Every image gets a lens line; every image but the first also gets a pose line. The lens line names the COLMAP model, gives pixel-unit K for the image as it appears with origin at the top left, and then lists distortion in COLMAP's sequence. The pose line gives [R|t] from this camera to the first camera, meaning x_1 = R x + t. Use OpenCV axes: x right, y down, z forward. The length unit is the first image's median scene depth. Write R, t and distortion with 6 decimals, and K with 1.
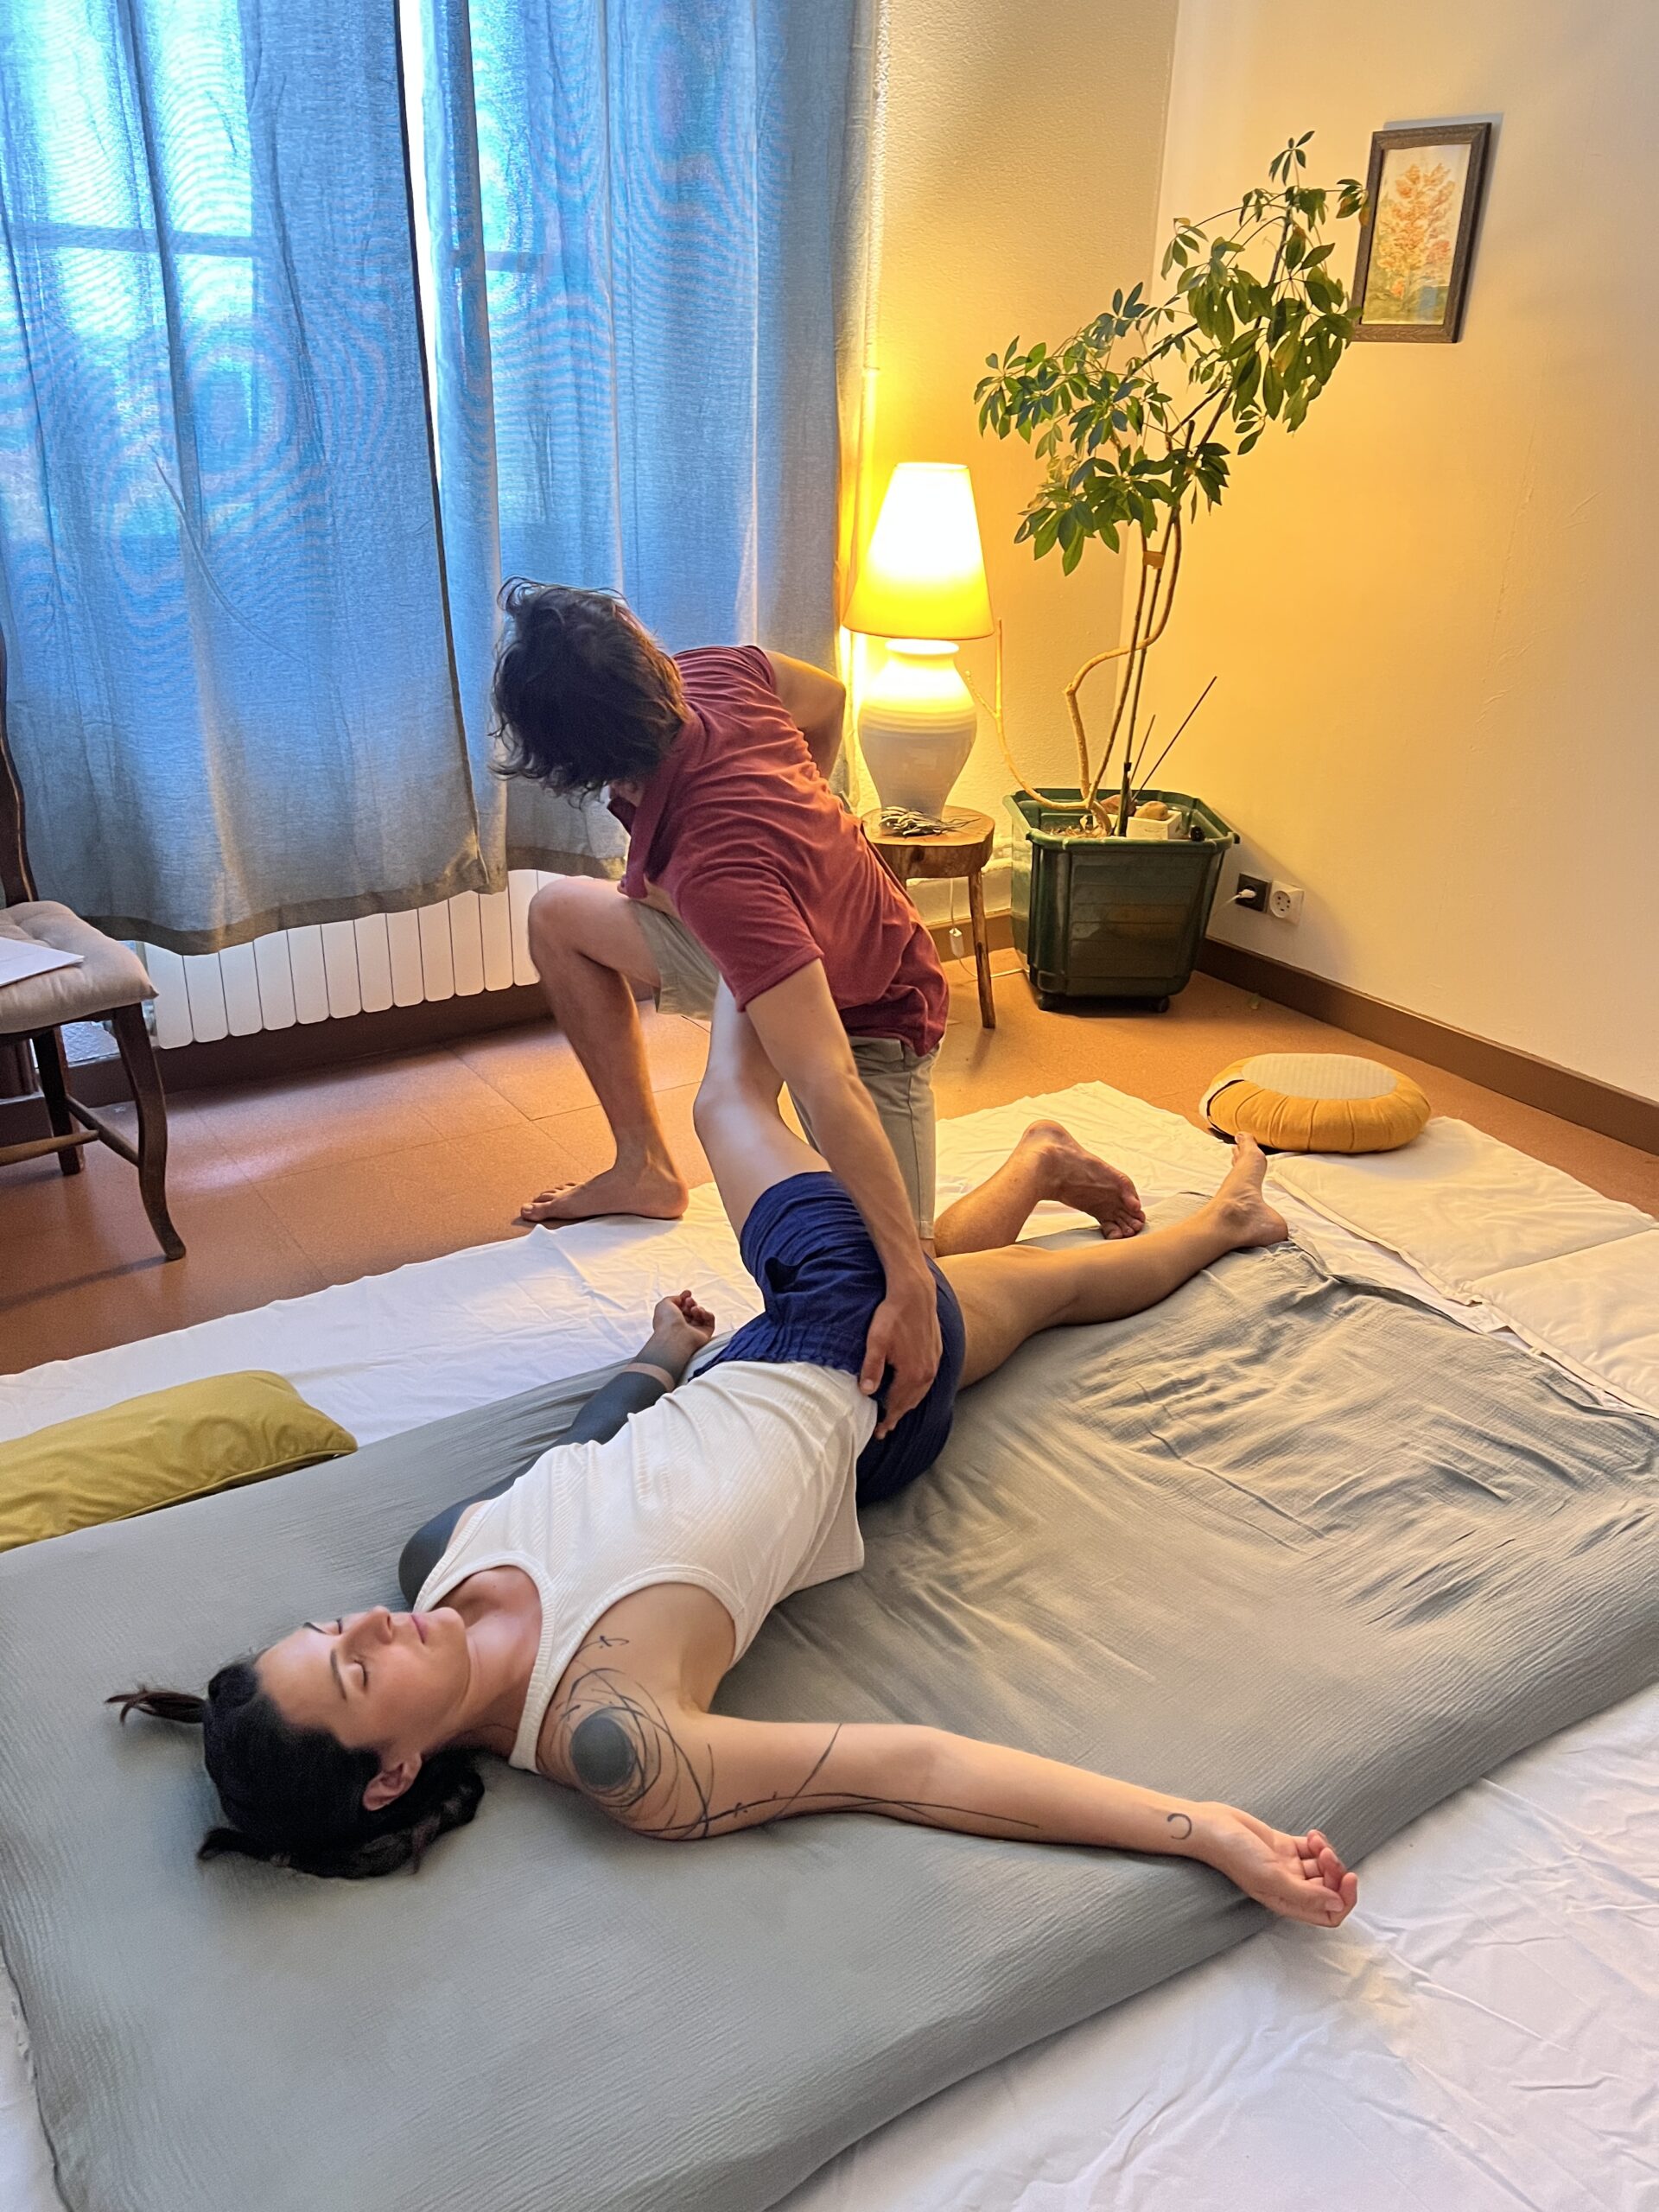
lens RADIAL K [[1672.3, 0, 807.4], [0, 1672.3, 1117.5], [0, 0, 1]] dist [0.041639, -0.046107]
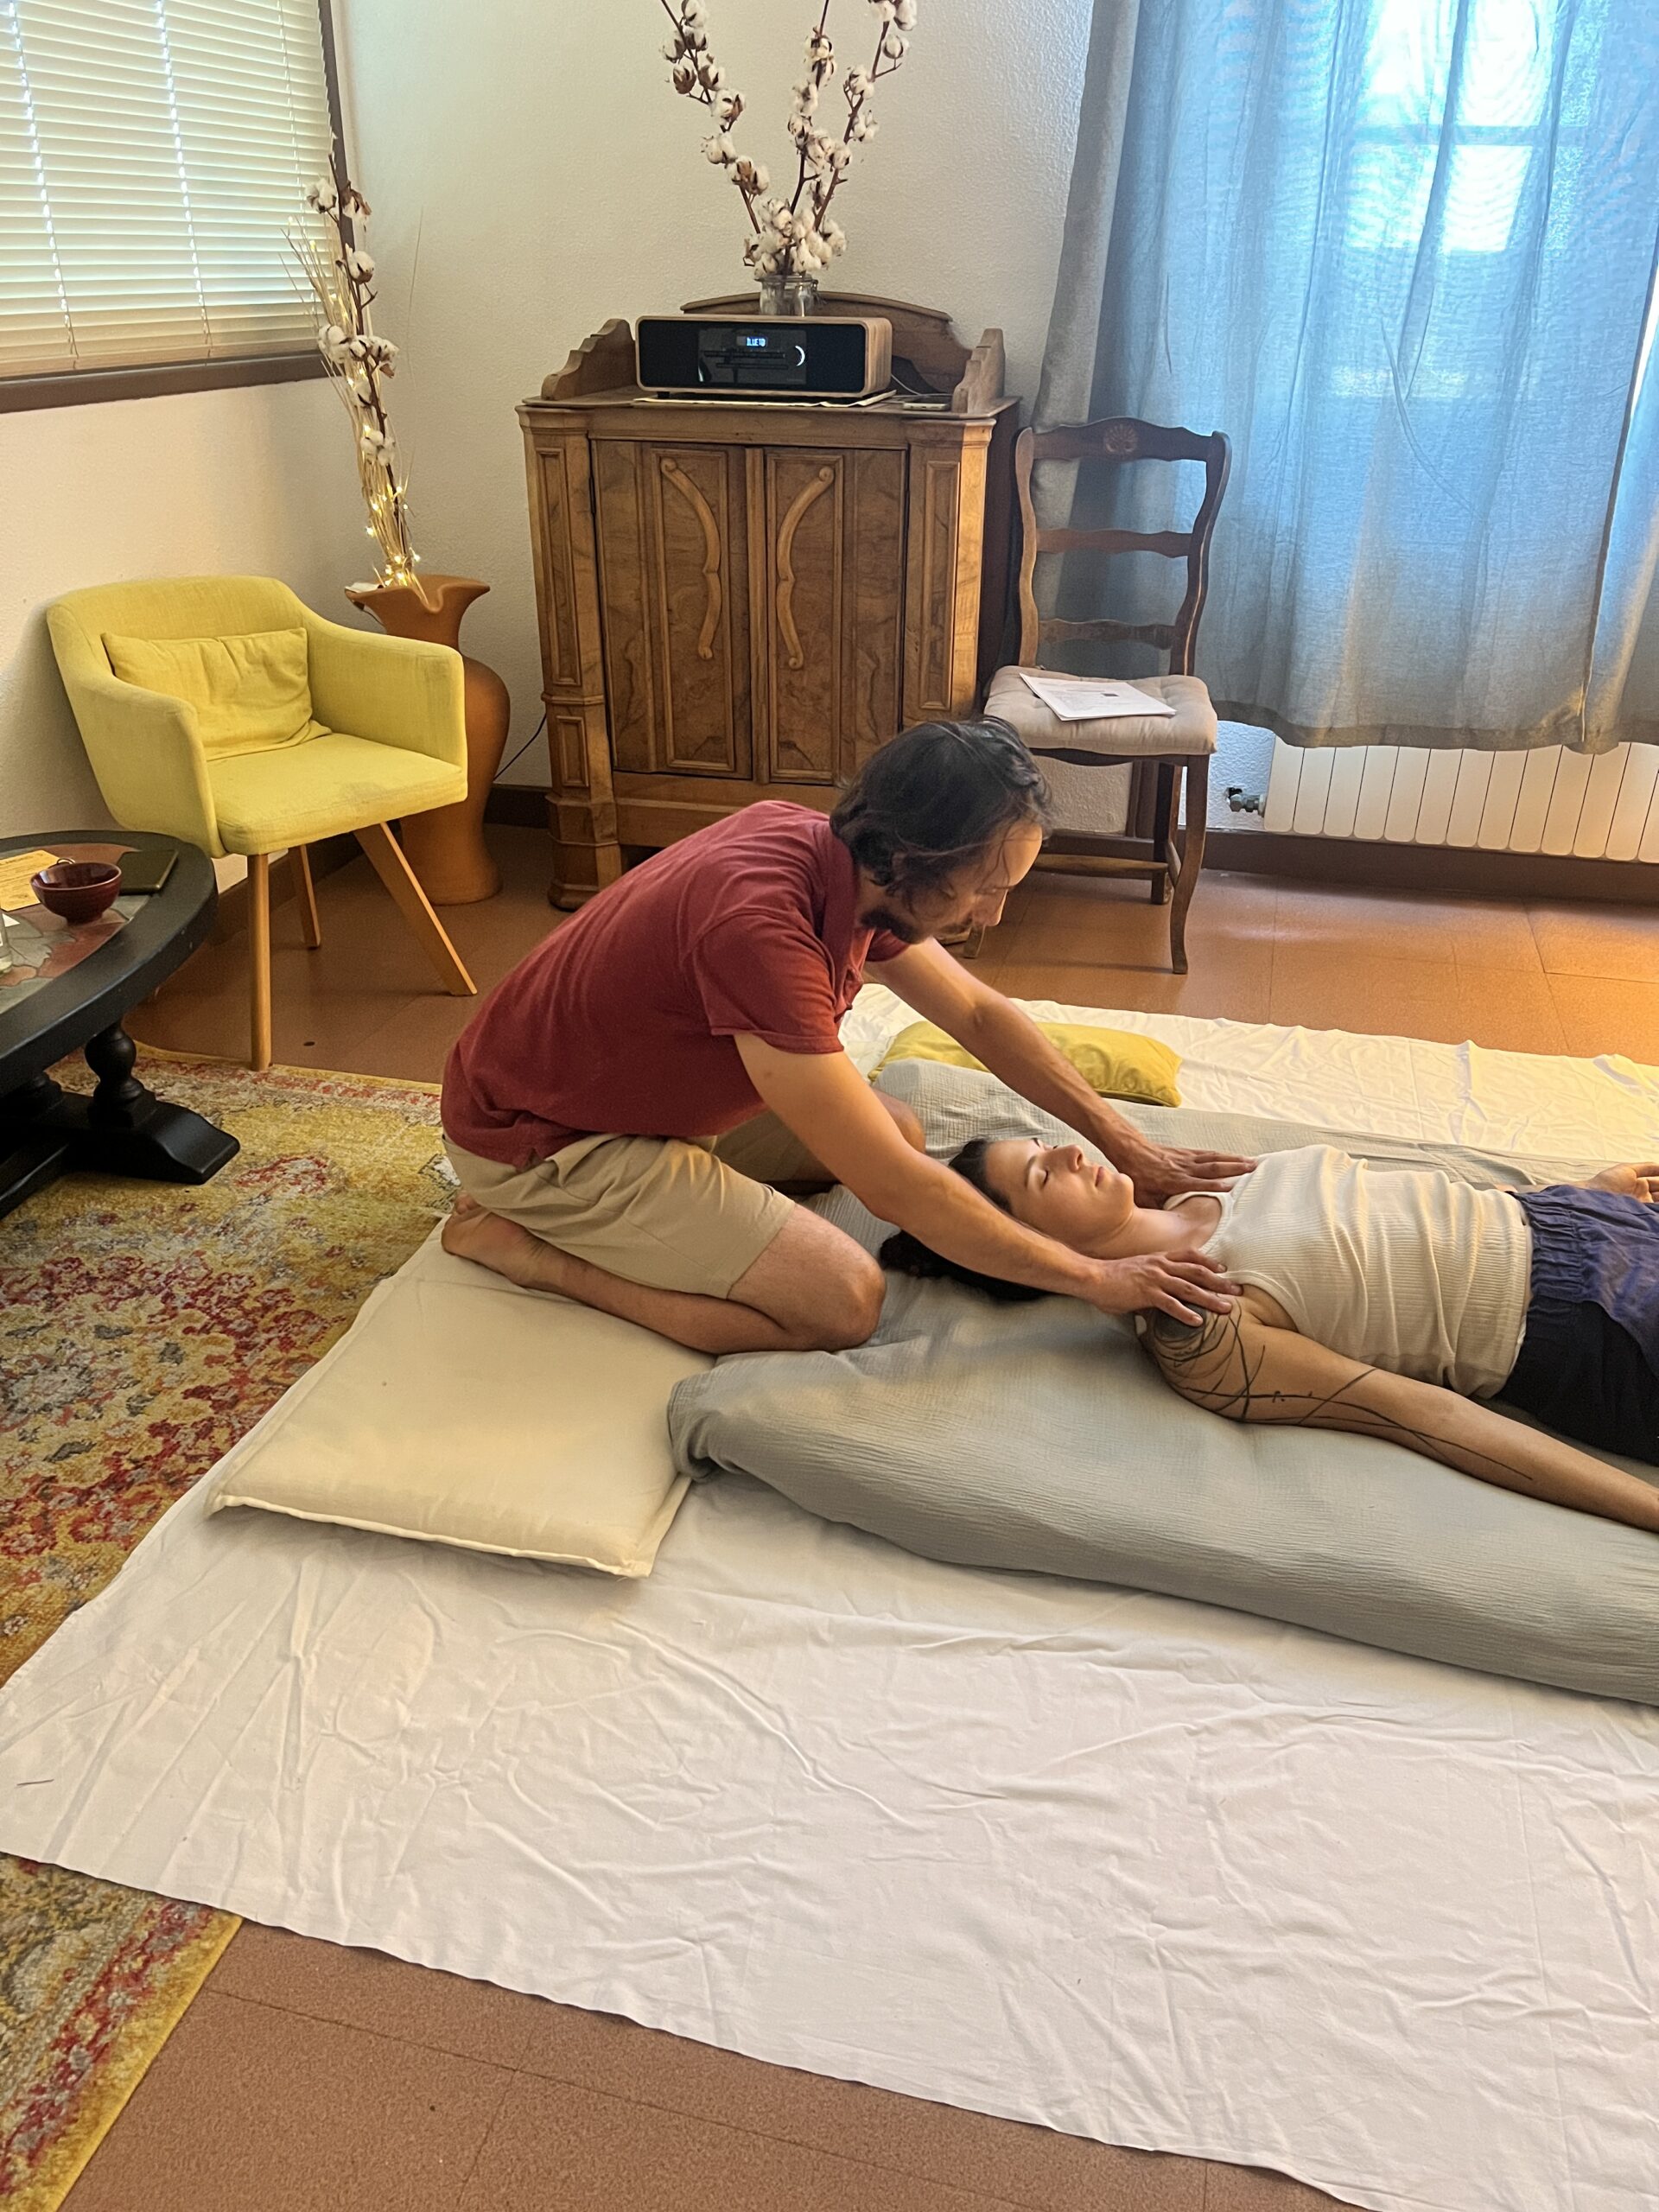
lens RADIAL K [[1672.3, 0, 828.7], [0, 1672.3, 1107.9], [0, 0, 1]] dist [0.041639, -0.046107]
pose [[0.669289, 0.323544, -0.668858, 0.288640], [-0.305401, 0.940444, 0.149319, 0.066167], [0.677335, 0.104332, 0.728239, -0.068068]]
